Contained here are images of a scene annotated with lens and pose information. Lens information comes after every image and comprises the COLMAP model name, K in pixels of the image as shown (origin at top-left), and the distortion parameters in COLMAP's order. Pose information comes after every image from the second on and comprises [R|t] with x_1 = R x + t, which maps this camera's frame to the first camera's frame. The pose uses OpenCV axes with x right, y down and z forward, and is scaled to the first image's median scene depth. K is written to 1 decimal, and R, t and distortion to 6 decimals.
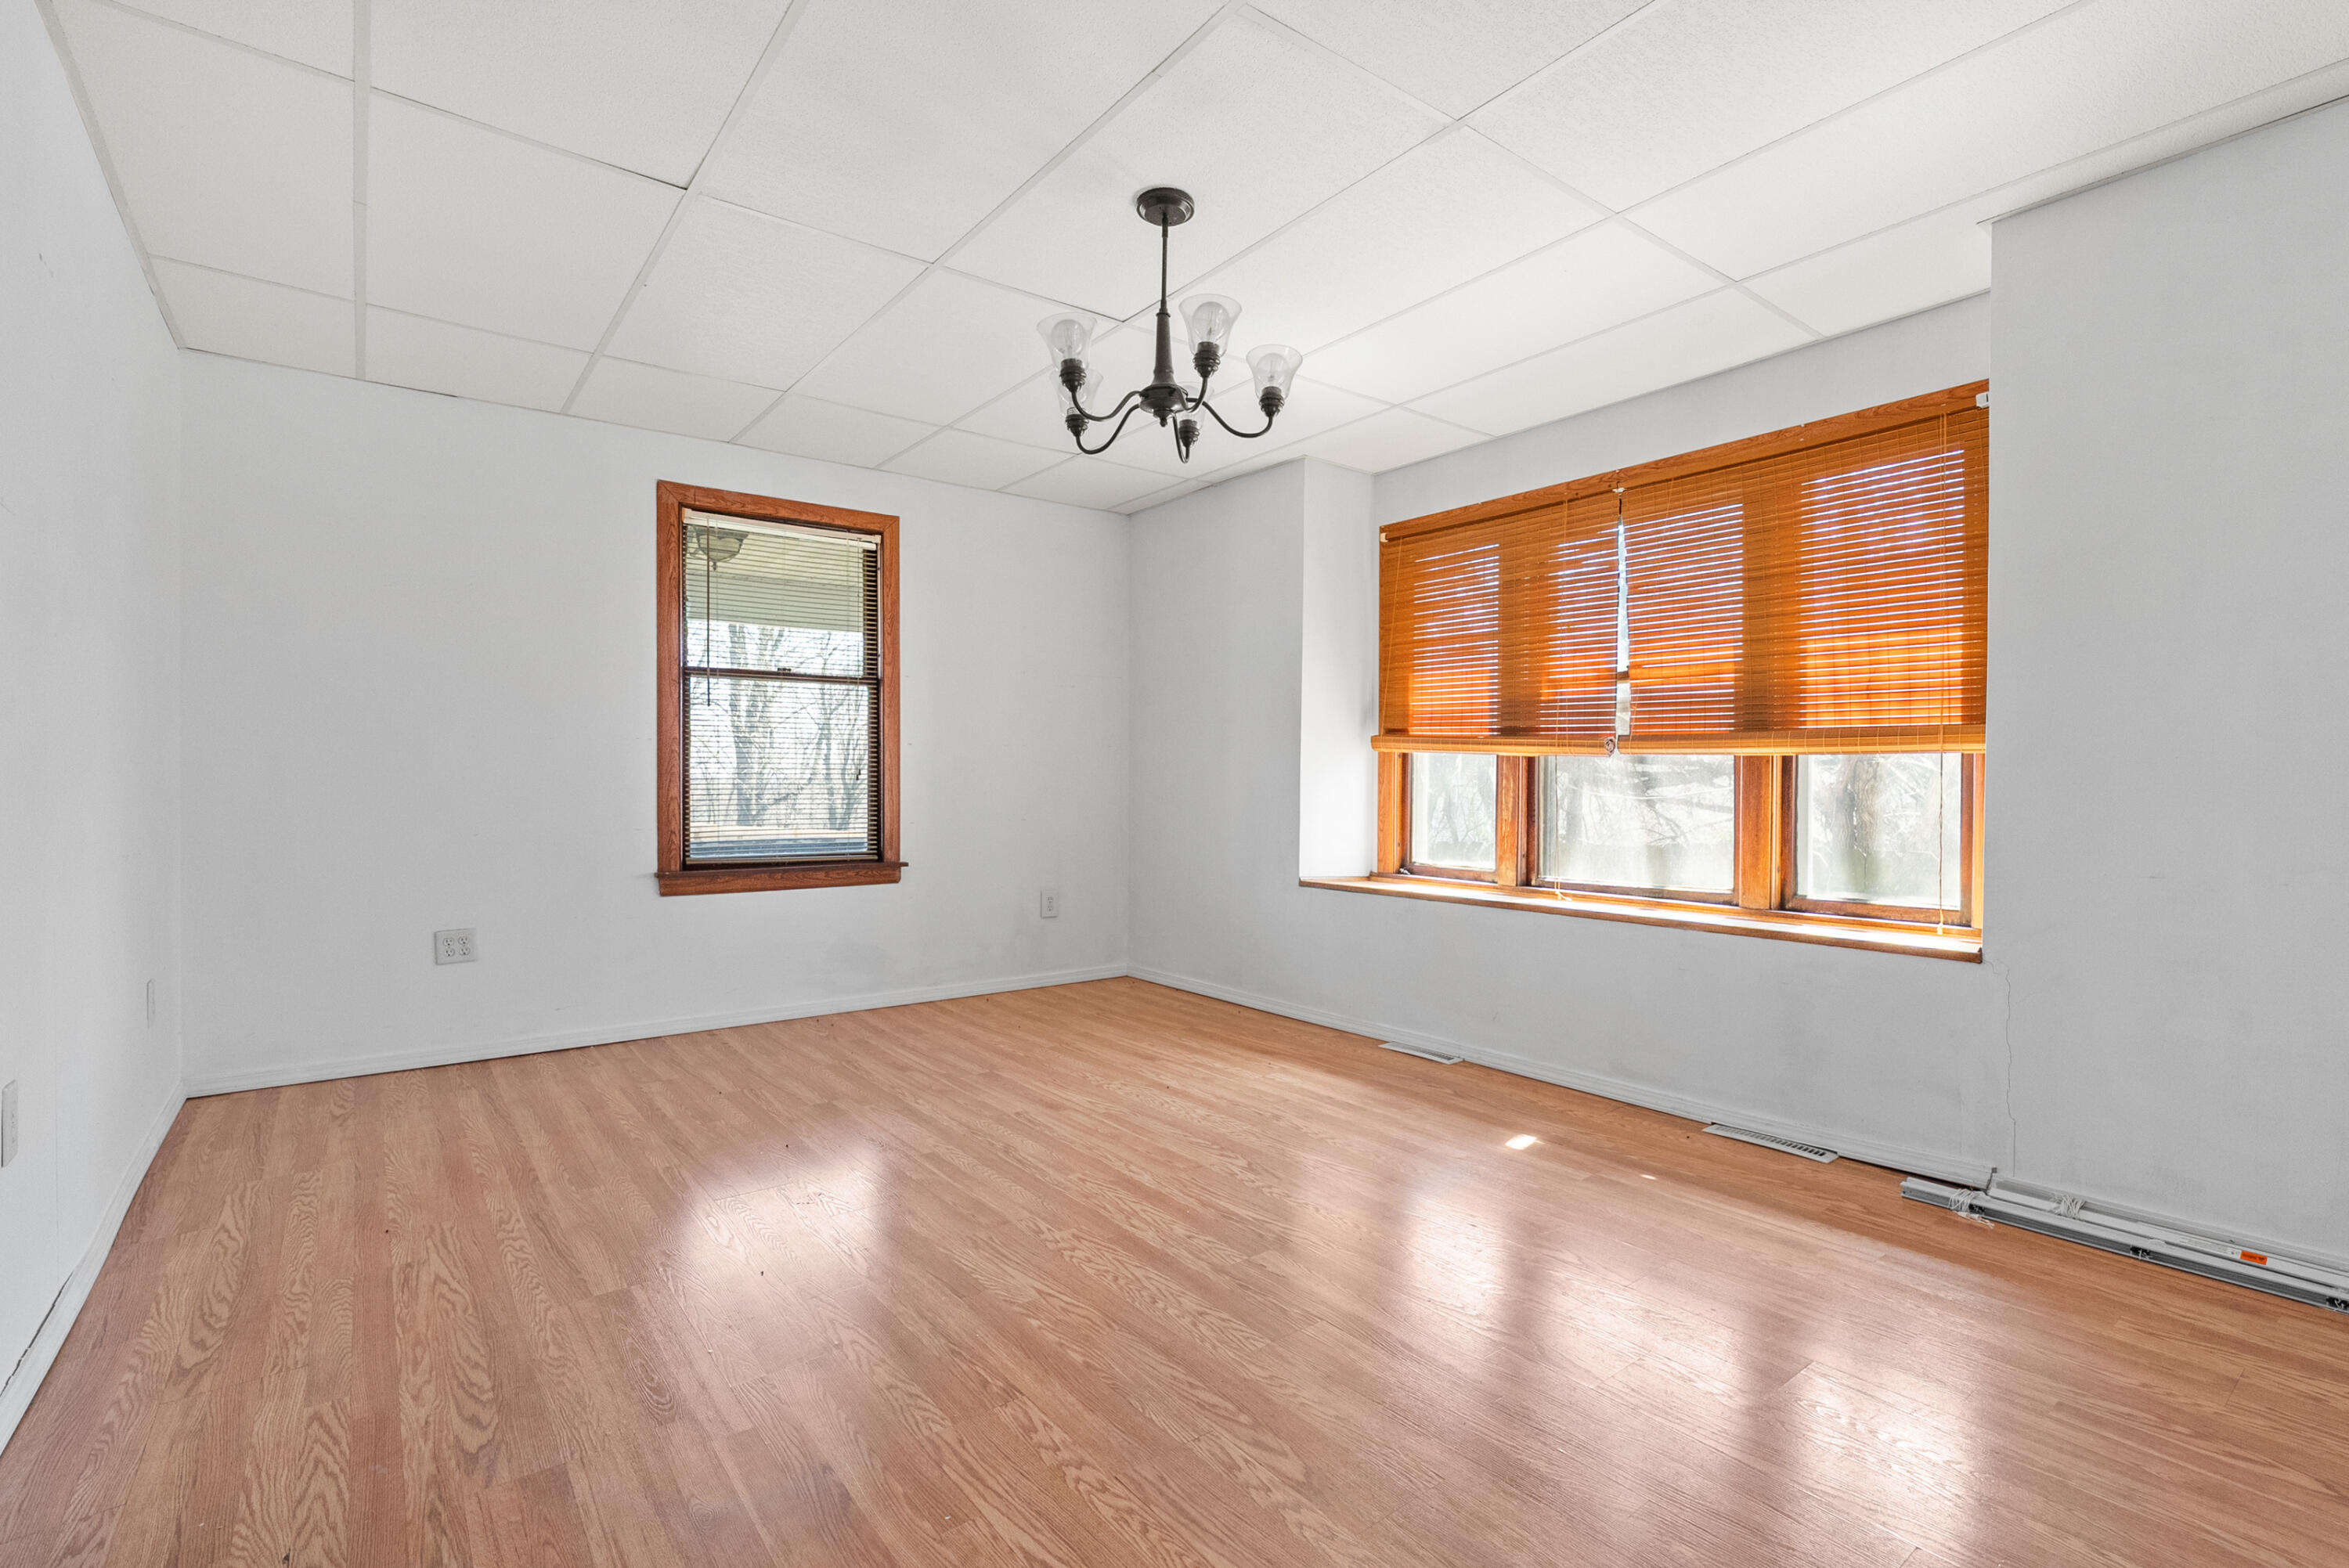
lens RADIAL K [[1085.6, 0, 1171.9], [0, 1085.6, 765.1], [0, 0, 1]] dist [-0.001184, -0.000088]
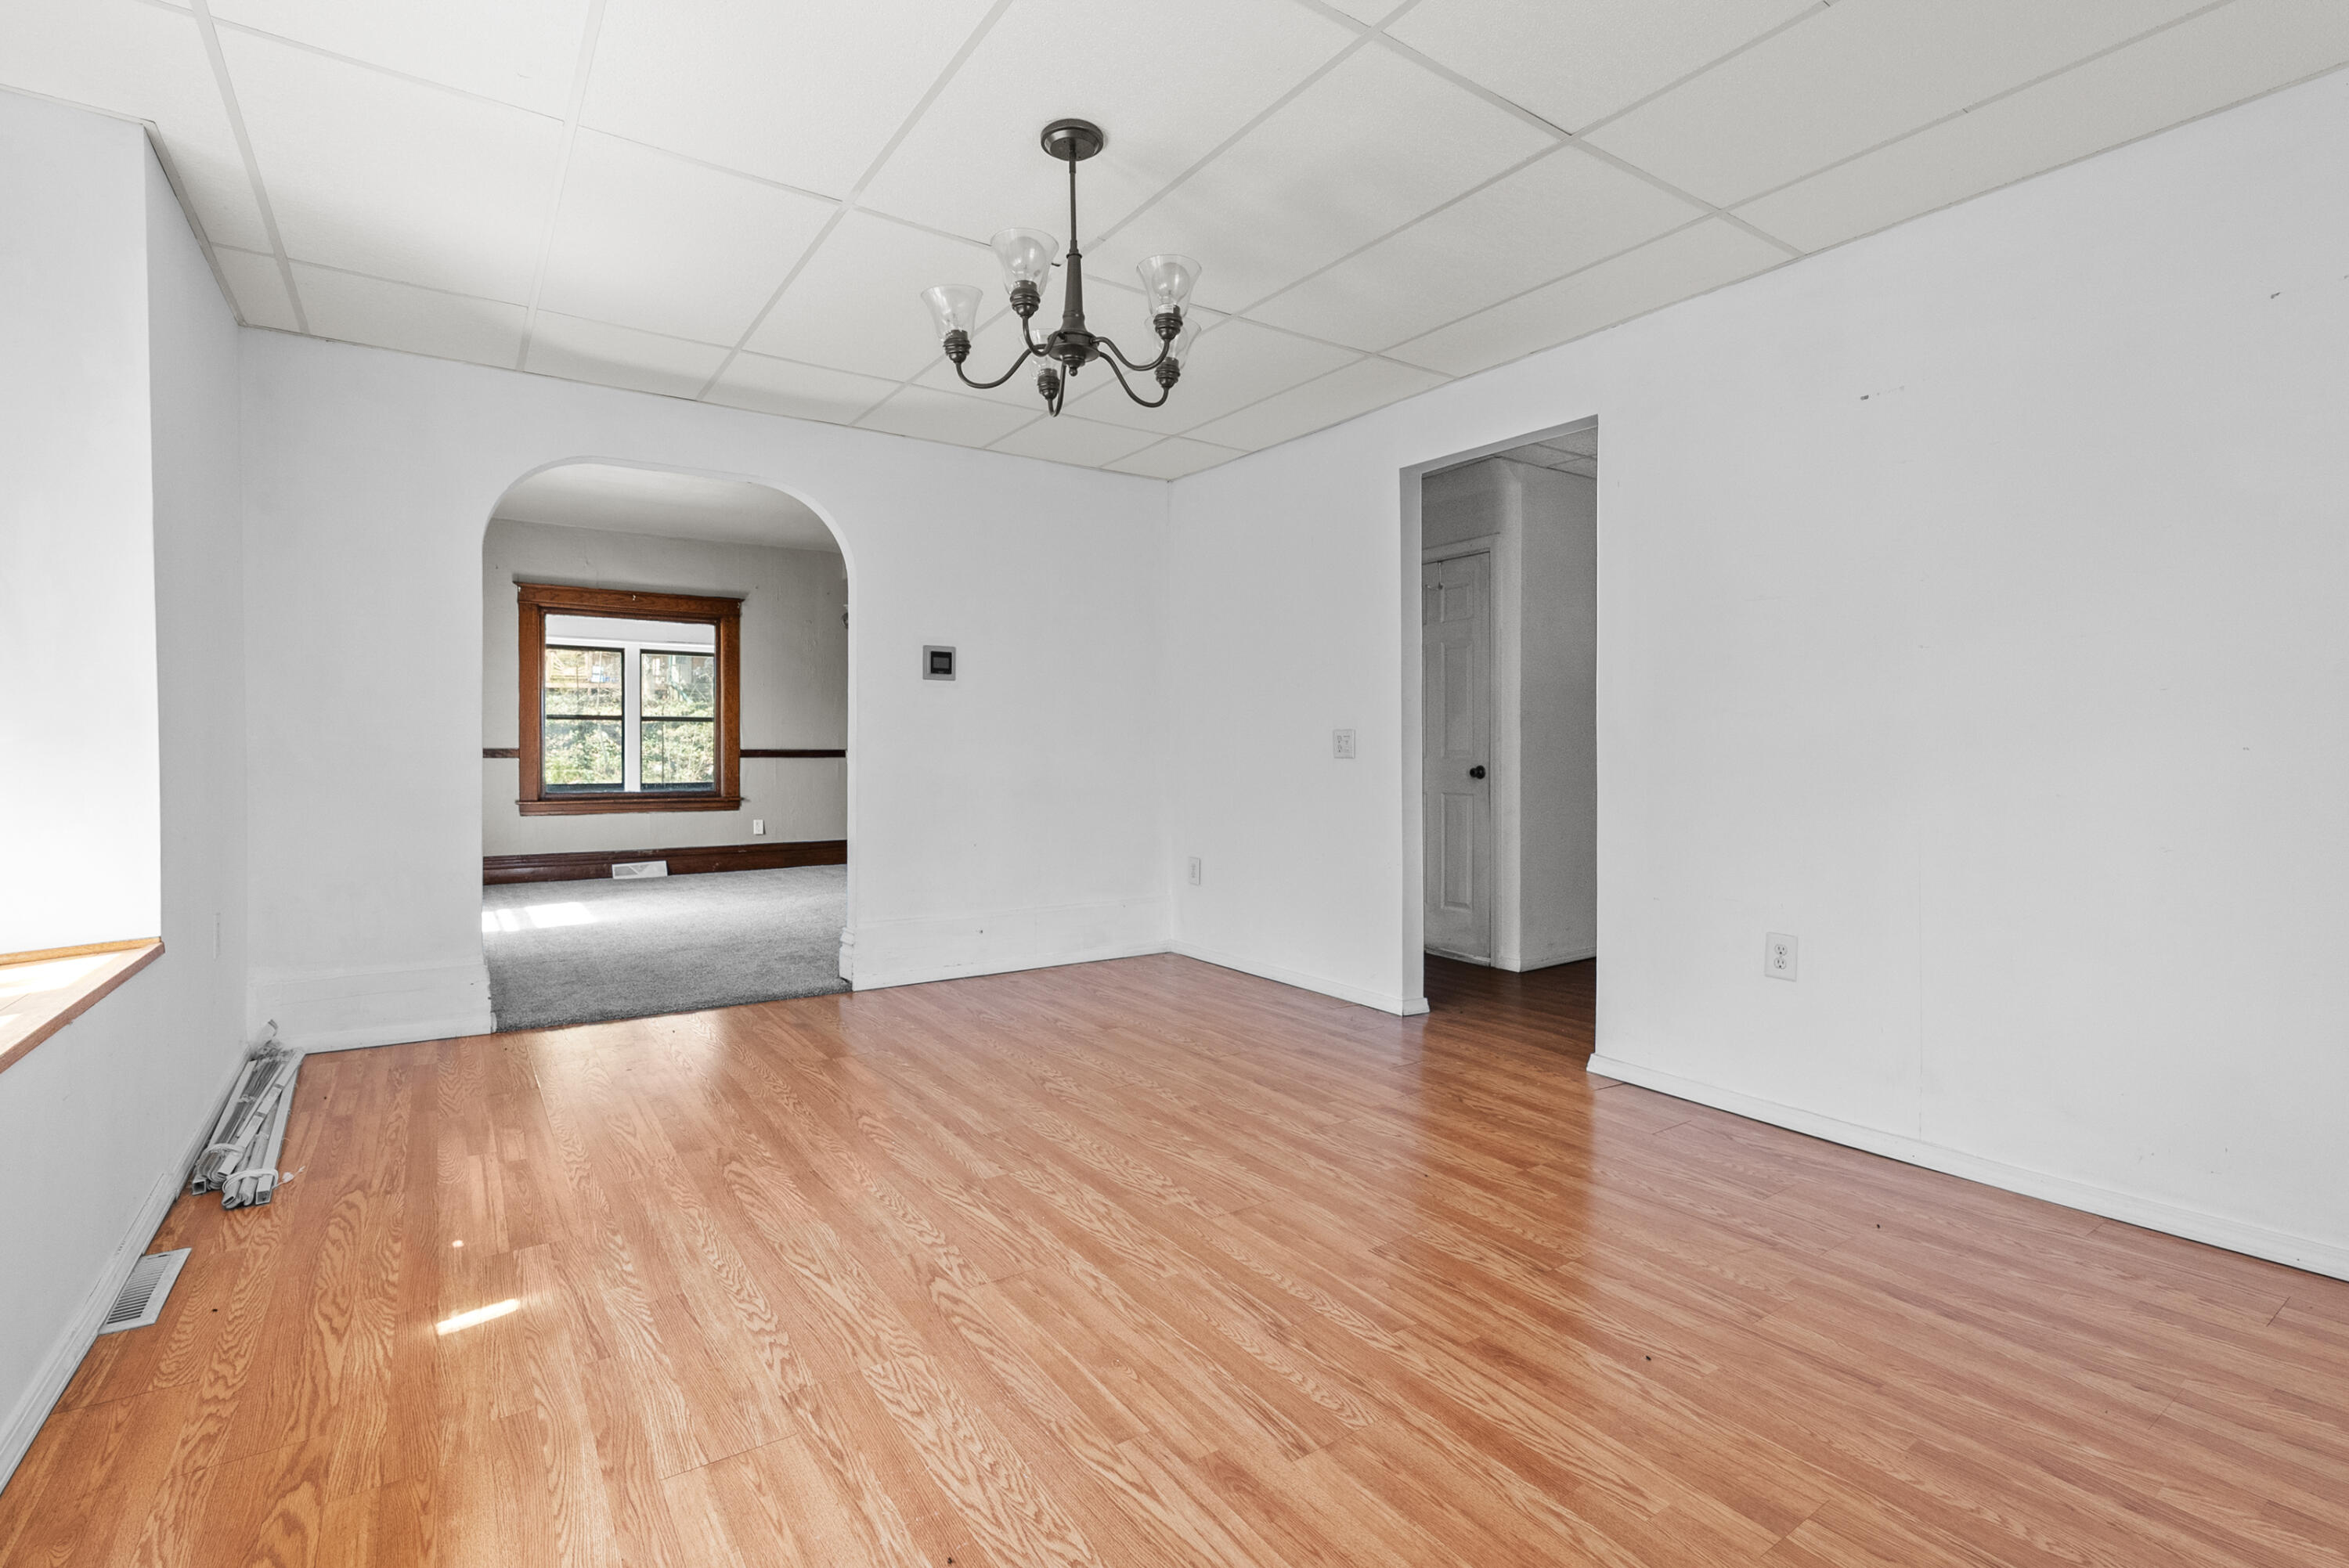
lens RADIAL K [[1085.6, 0, 1171.9], [0, 1085.6, 765.1], [0, 0, 1]] dist [-0.001184, -0.000088]
pose [[-0.998860, -0.003997, 0.047572, -0.128221], [-0.003982, 0.999992, 0.000404, 0.021948], [-0.047573, 0.000214, -0.998868, 1.792877]]
